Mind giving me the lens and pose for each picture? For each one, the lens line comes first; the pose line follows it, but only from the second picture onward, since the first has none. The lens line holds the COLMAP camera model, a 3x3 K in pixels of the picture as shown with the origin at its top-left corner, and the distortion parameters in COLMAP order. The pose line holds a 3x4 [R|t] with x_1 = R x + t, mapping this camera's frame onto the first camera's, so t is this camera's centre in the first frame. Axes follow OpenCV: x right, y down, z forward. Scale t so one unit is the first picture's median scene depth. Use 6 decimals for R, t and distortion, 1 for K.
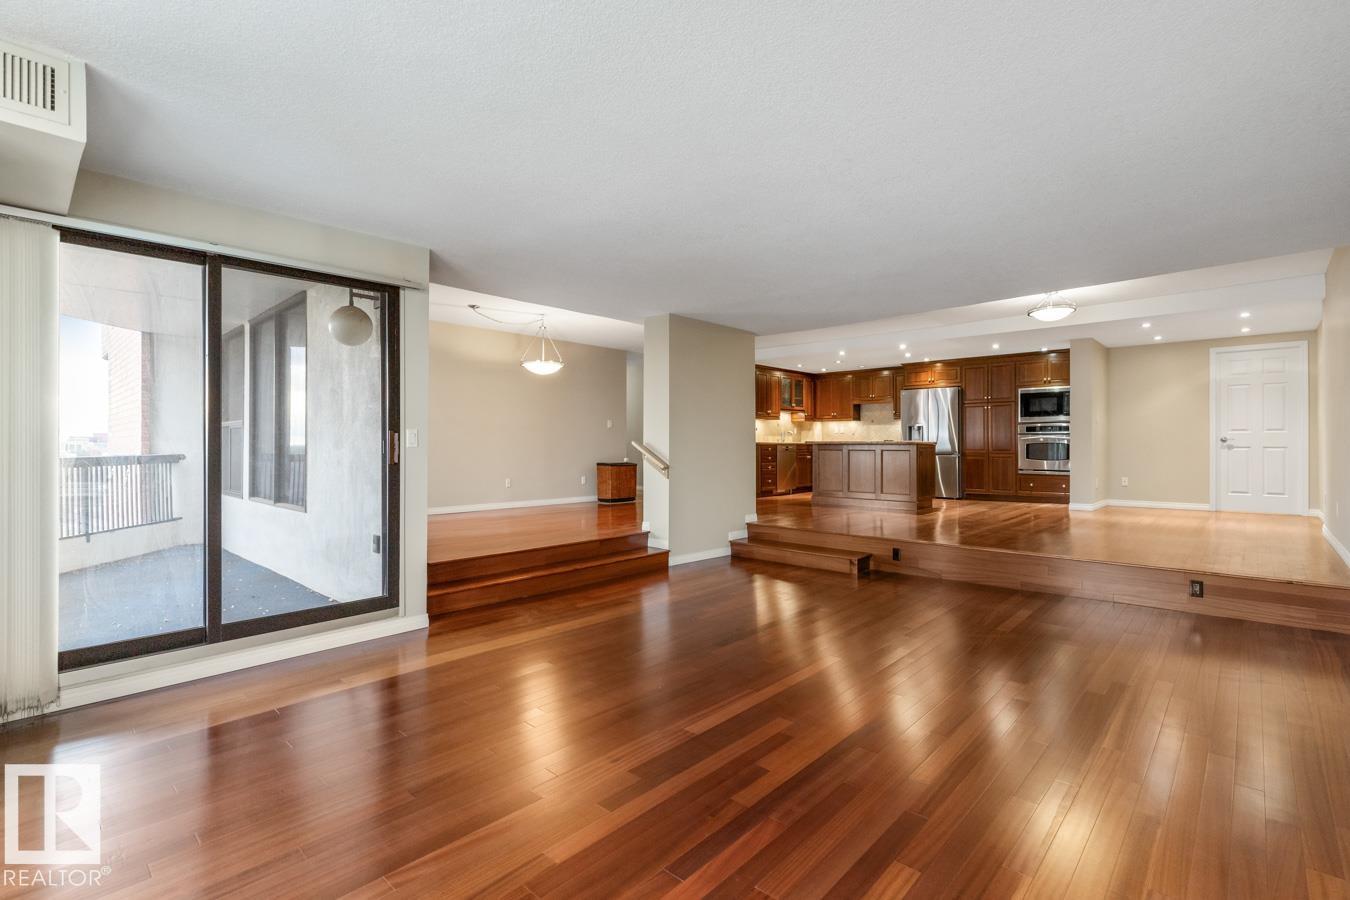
lens RADIAL K [[610.1, 0, 674.6], [0, 610.1, 442.1], [0, 0, 1]] dist [0.014223, -0.004902]
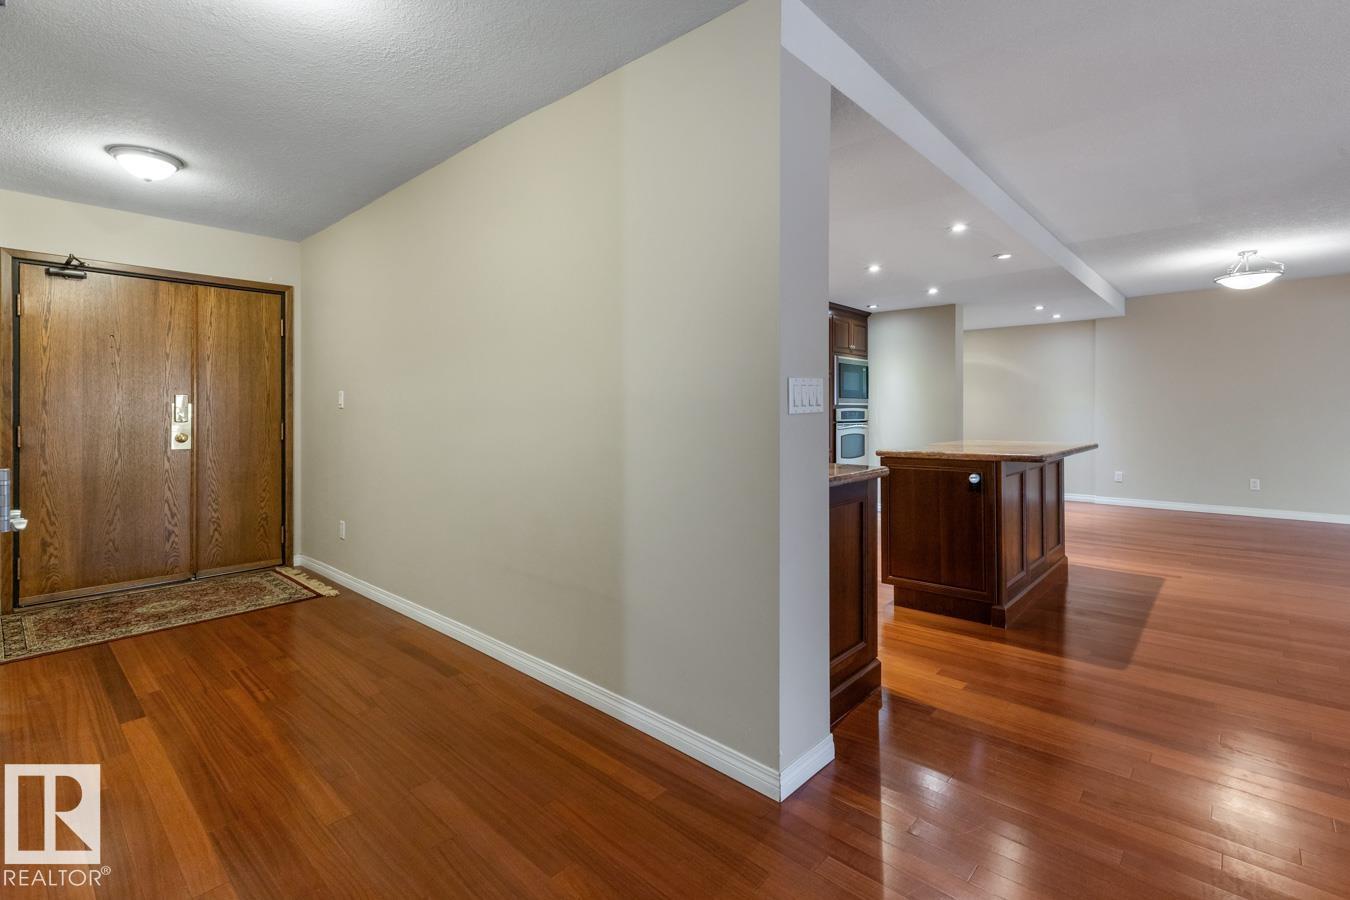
lens RADIAL K [[610.1, 0, 700.8], [0, 610.1, 413.3], [0, 0, 1]] dist [0.014223, -0.004902]
pose [[-0.019532, -0.006802, 0.999786, -0.117118], [-0.003157, 0.999972, 0.006742, -0.026667], [-0.999804, -0.003025, -0.019553, 1.151432]]
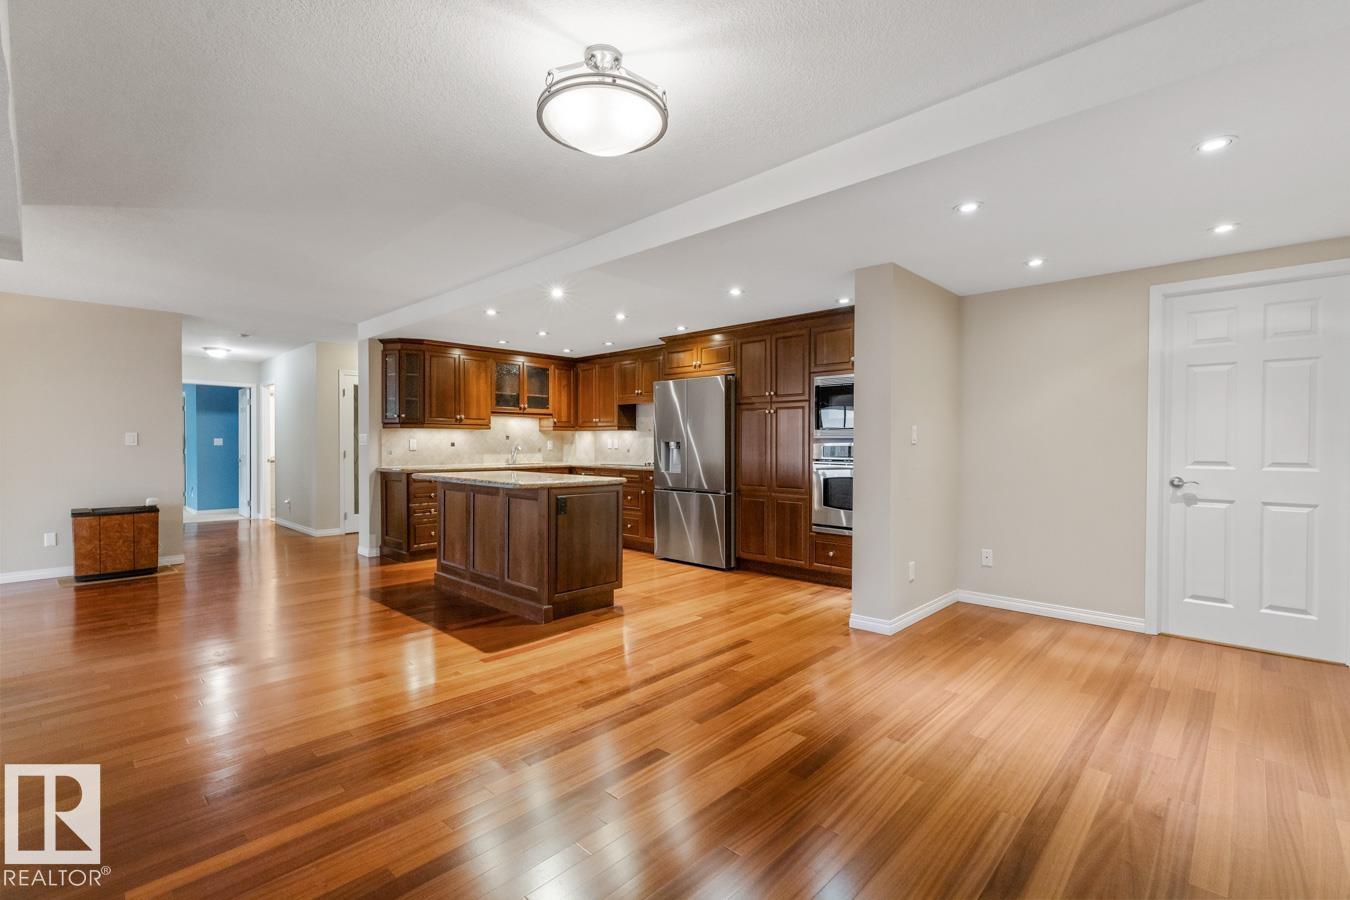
lens RADIAL K [[610.1, 0, 670.9], [0, 610.1, 447.6], [0, 0, 1]] dist [0.014223, -0.004902]
pose [[0.999698, -0.000102, -0.024571, 0.441964], [0.000465, 0.999891, 0.014768, -0.031944], [0.024566, -0.014775, 0.999589, 0.445416]]
